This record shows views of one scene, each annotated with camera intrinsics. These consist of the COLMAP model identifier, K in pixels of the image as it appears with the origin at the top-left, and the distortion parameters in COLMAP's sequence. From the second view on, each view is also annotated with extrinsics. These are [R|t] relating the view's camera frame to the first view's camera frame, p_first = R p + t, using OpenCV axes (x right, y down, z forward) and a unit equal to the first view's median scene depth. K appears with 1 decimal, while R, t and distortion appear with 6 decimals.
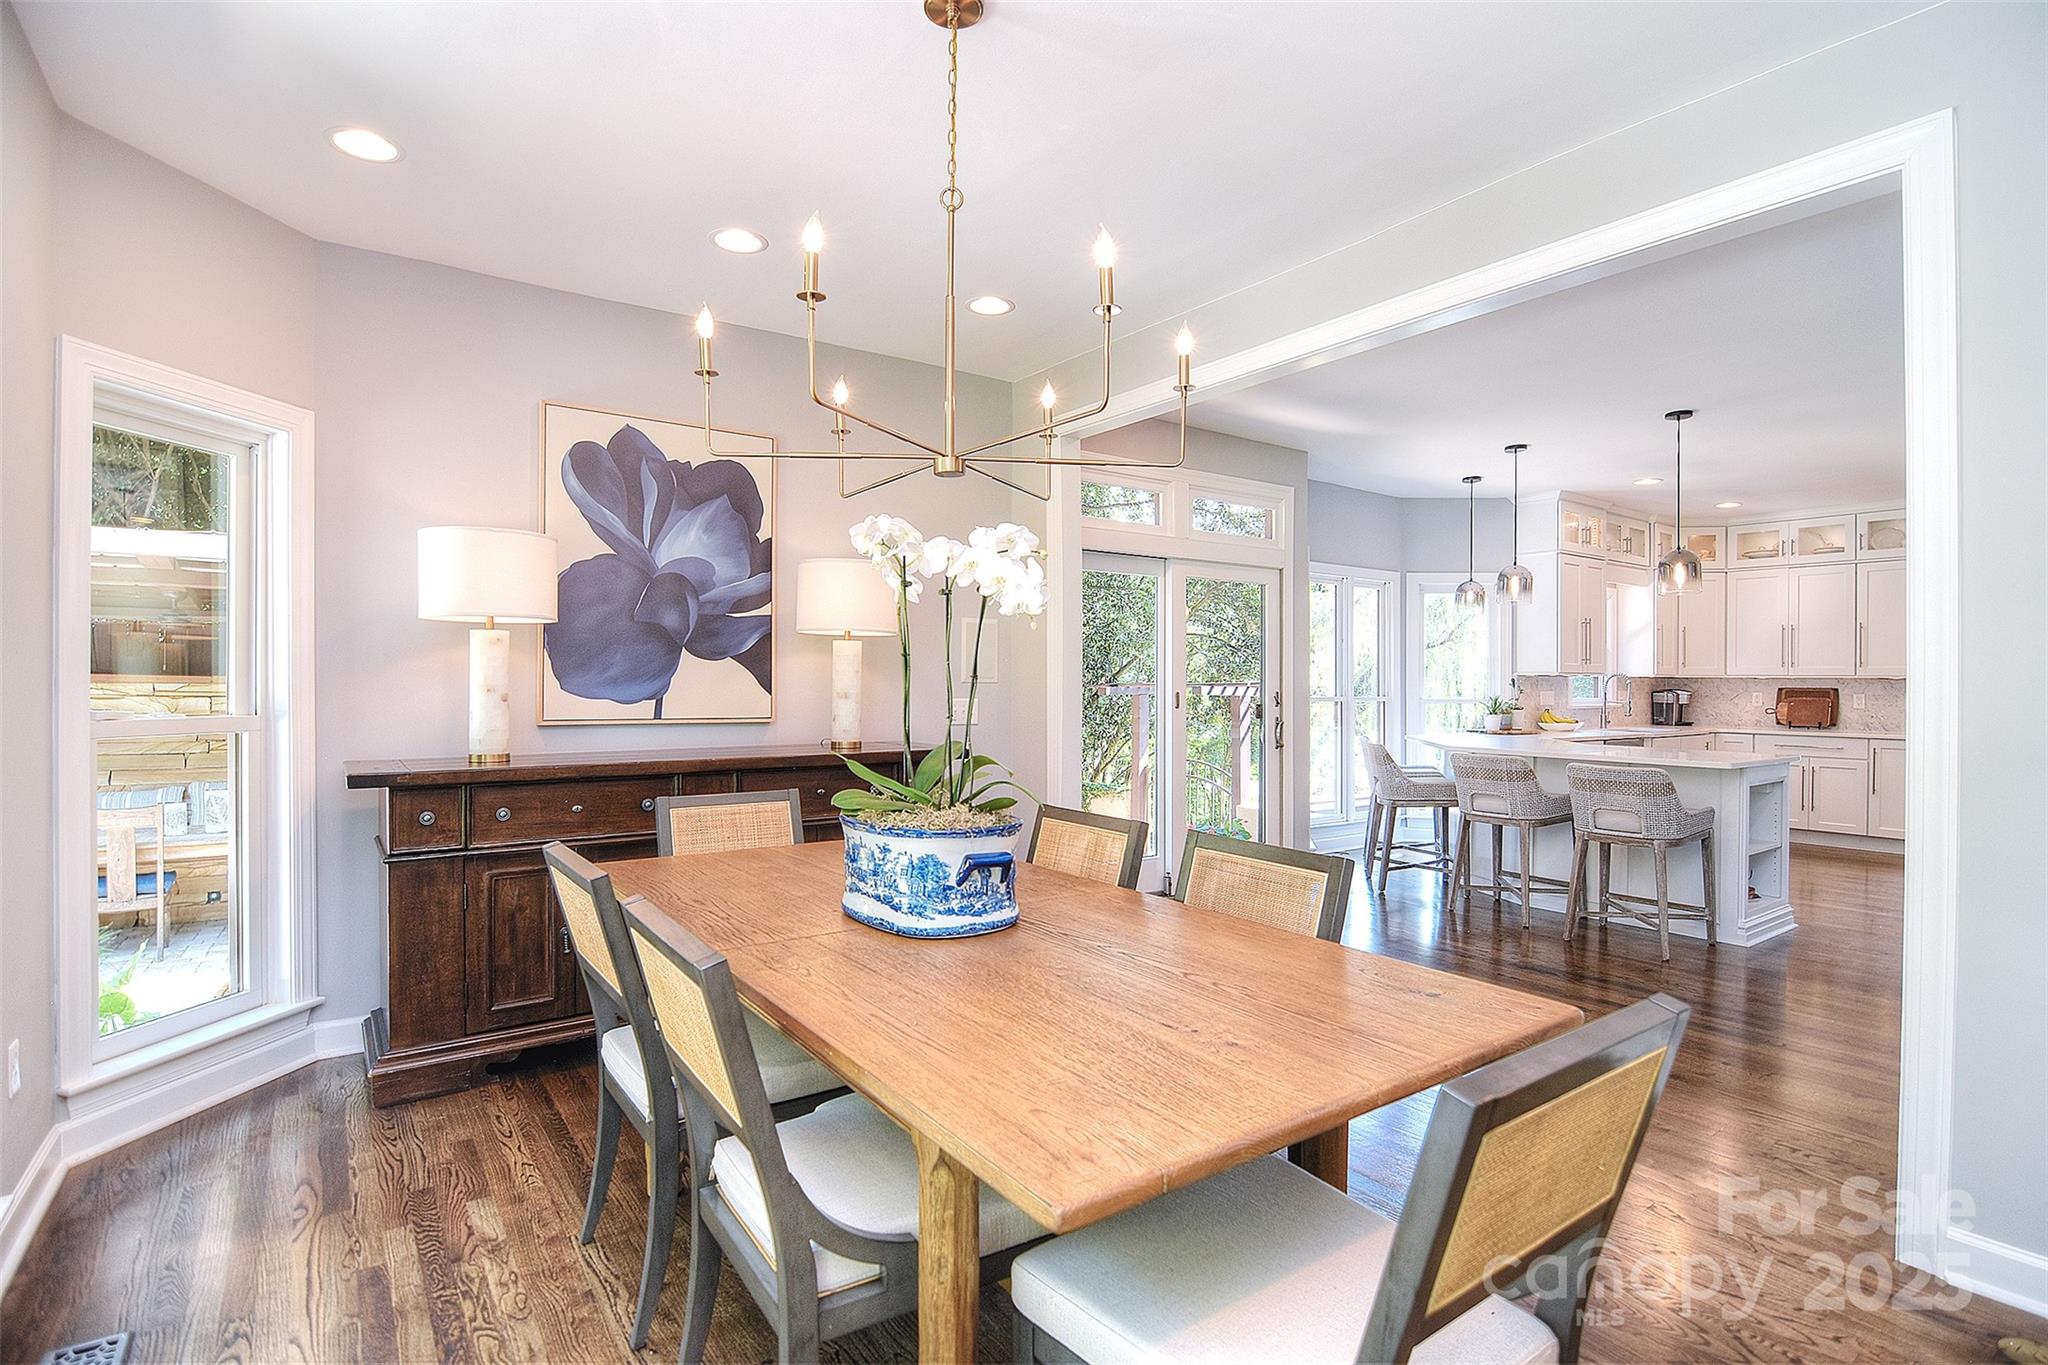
lens RADIAL K [[980.2, 0, 1012.1], [0, 980.2, 686.5], [0, 0, 1]] dist [-0.019173, -0.002485]
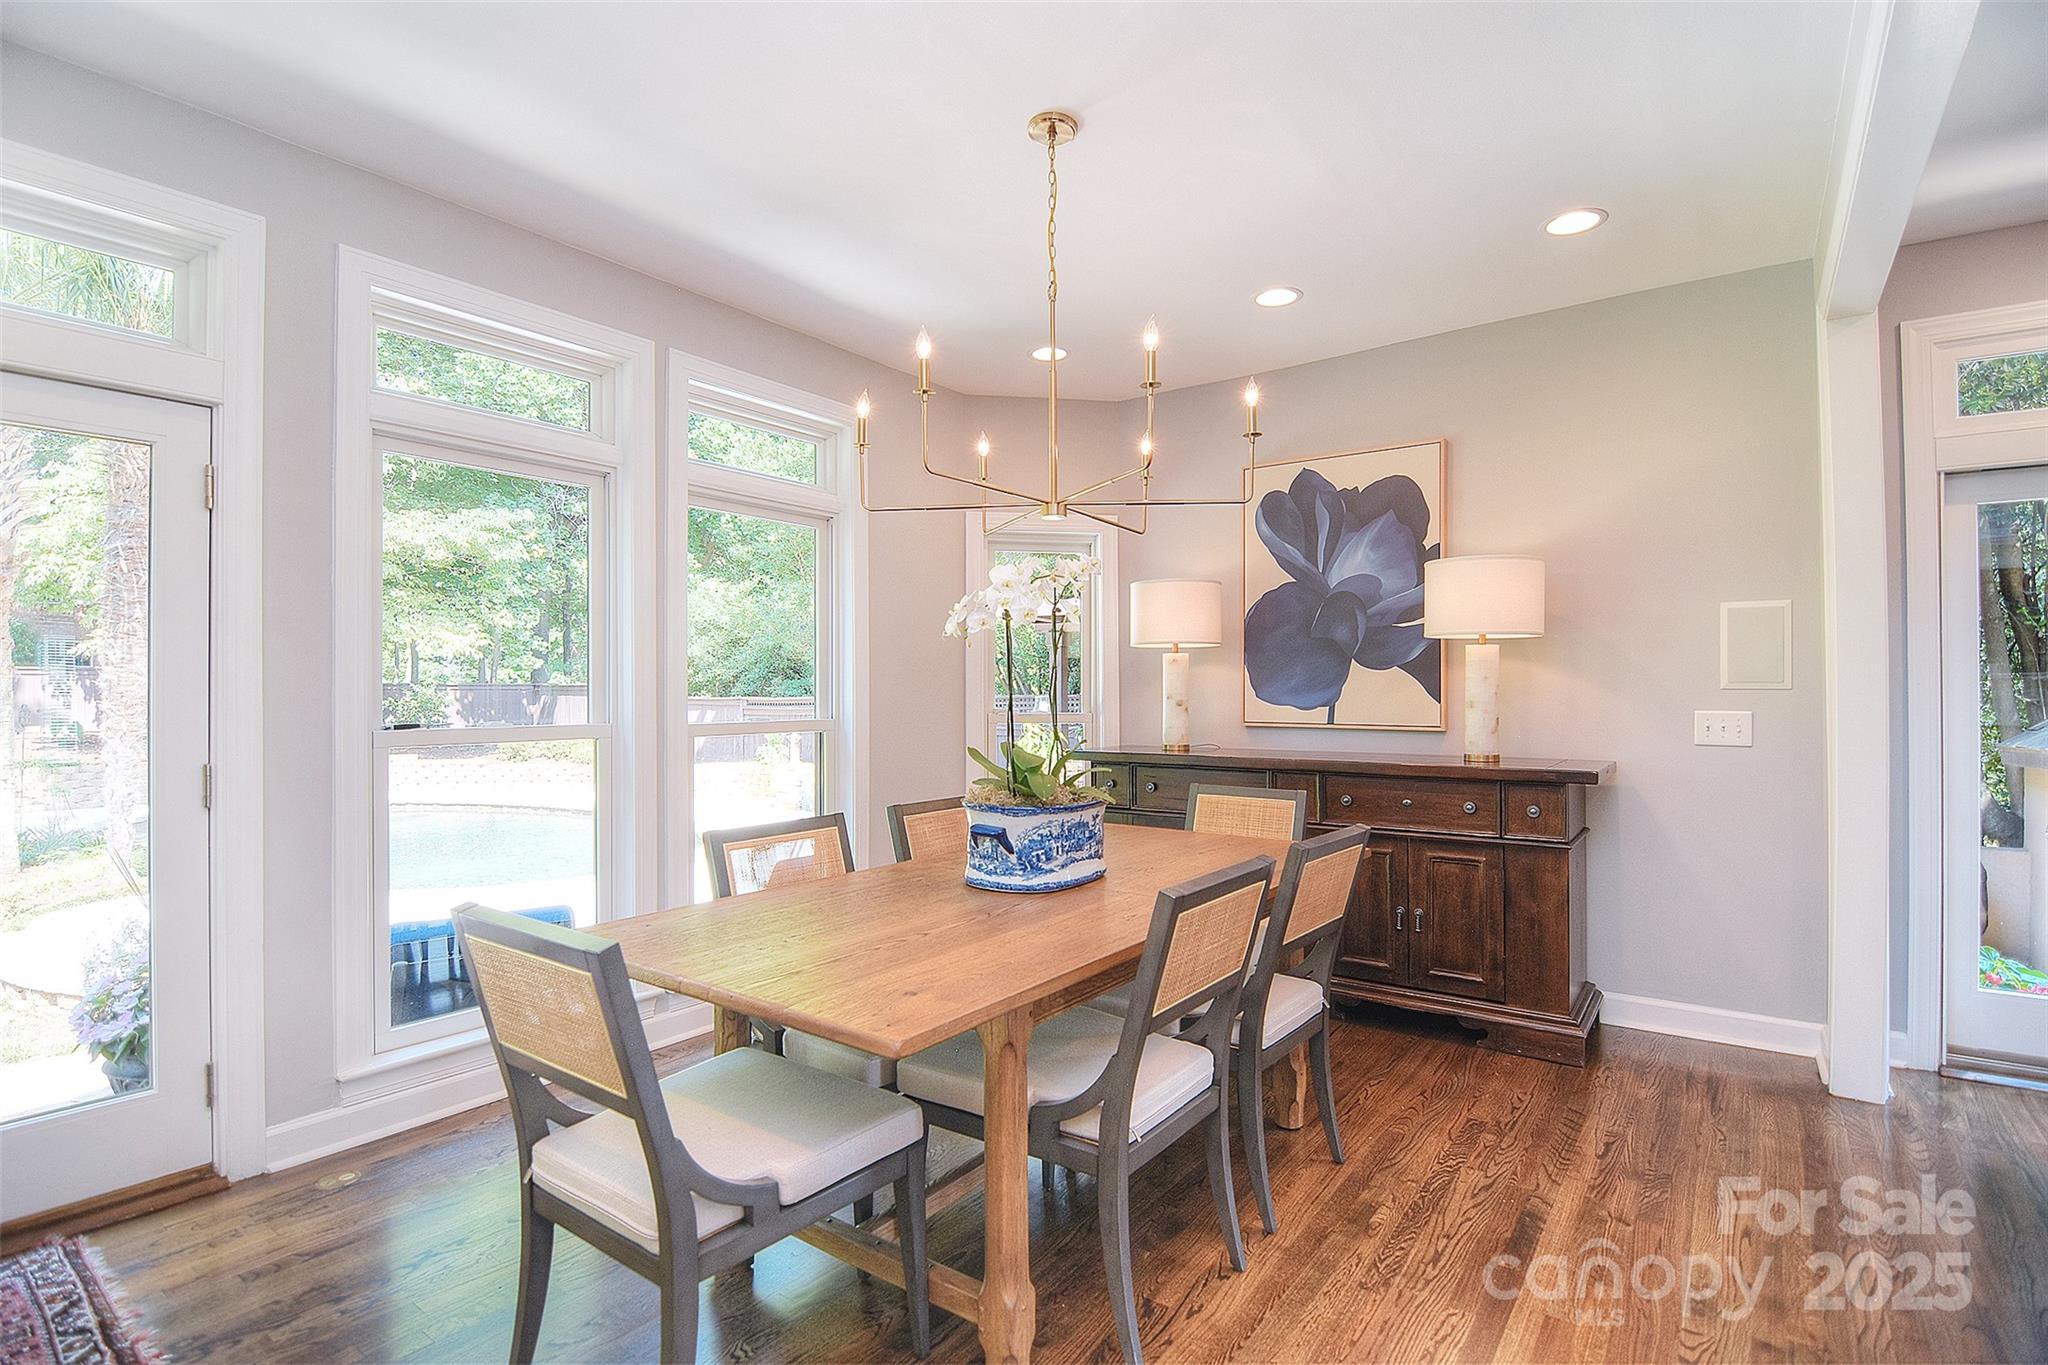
lens RADIAL K [[980.2, 0, 1025.6], [0, 980.2, 683.6], [0, 0, 1]] dist [-0.019173, -0.002485]
pose [[0.321207, -0.008486, -0.946971, 1.353178], [0.002524, 0.999964, -0.008105, -0.009406], [0.947006, 0.000213, 0.321216, 0.712145]]
